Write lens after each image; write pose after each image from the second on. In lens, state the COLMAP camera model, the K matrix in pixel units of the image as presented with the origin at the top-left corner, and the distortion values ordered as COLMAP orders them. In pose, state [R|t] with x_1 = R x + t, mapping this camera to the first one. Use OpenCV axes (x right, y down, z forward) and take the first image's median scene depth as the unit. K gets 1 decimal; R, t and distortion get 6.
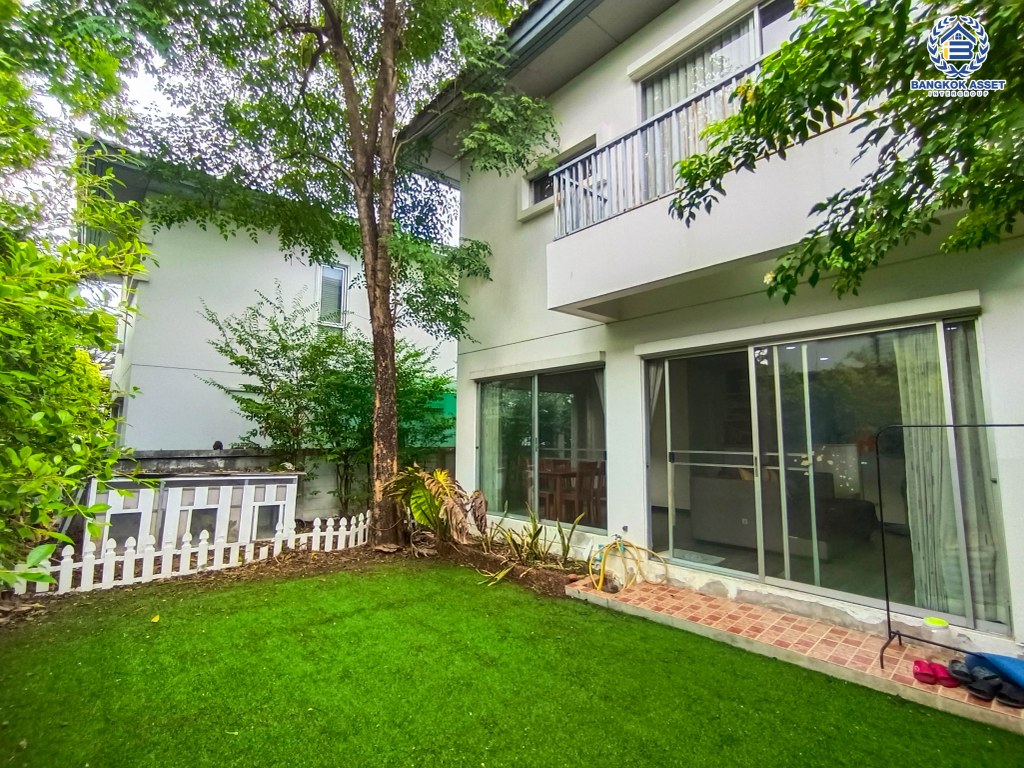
lens RADIAL K [[472.9, 0, 513.5], [0, 472.9, 385.4], [0, 0, 1]] dist [-0.002857, -0.000065]
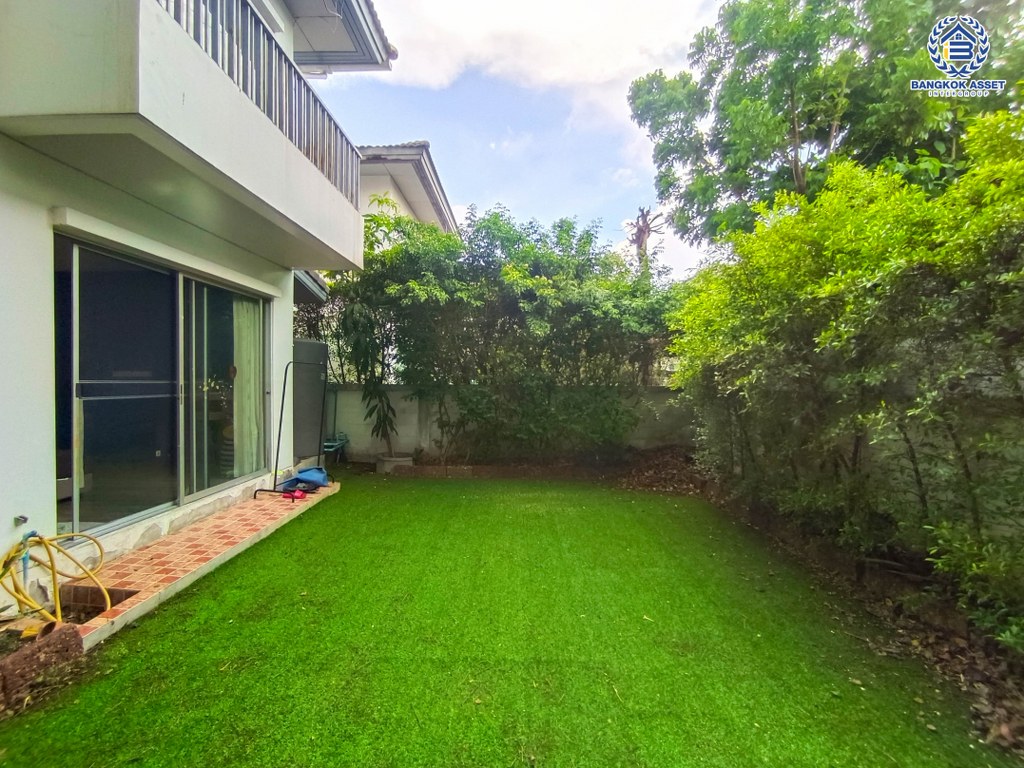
lens RADIAL K [[472.9, 0, 512.1], [0, 472.9, 383.3], [0, 0, 1]] dist [-0.002857, -0.000065]
pose [[-0.721688, -0.017519, 0.691997, -0.684399], [-0.088387, 0.993829, -0.067019, 0.152531], [-0.686552, -0.109530, -0.718783, 1.233882]]
